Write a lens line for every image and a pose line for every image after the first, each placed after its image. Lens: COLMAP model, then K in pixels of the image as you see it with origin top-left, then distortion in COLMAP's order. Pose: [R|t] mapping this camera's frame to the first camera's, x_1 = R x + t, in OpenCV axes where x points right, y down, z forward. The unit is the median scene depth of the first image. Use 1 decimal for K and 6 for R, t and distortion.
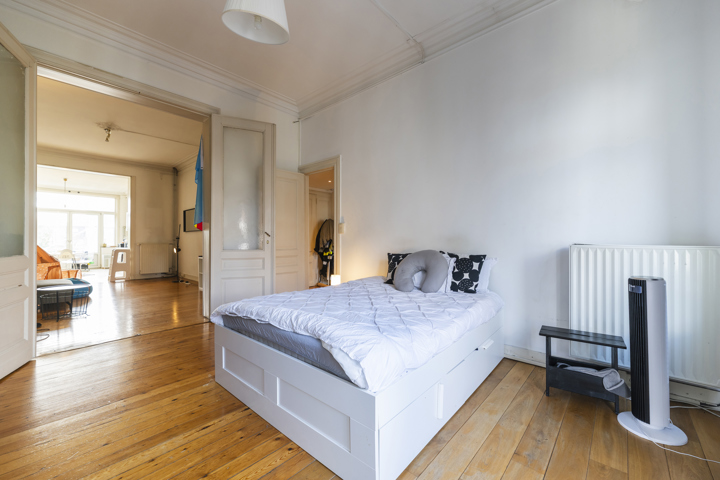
lens RADIAL K [[304.0, 0, 357.0], [0, 304.0, 237.3], [0, 0, 1]] dist [0.004873, 0.000551]
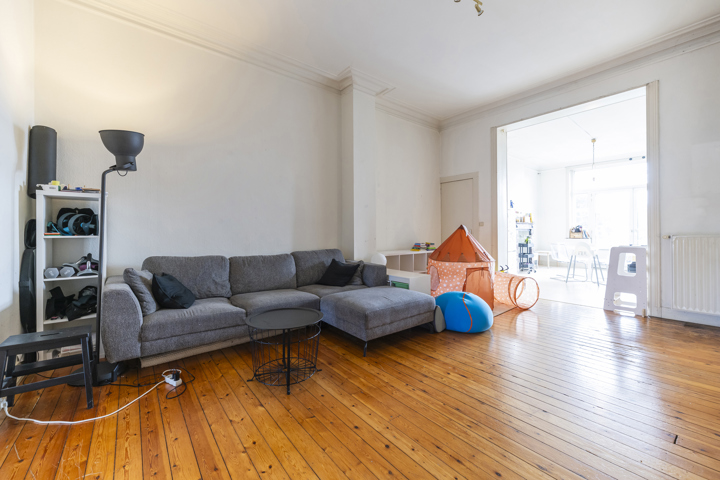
lens RADIAL K [[304.0, 0, 352.6], [0, 304.0, 229.2], [0, 0, 1]] dist [0.004873, 0.000551]
pose [[-0.120599, -0.008754, -0.992663, -0.240676], [0.011399, 0.999883, -0.010202, 0.011816], [0.992636, -0.012546, -0.120485, 0.610224]]
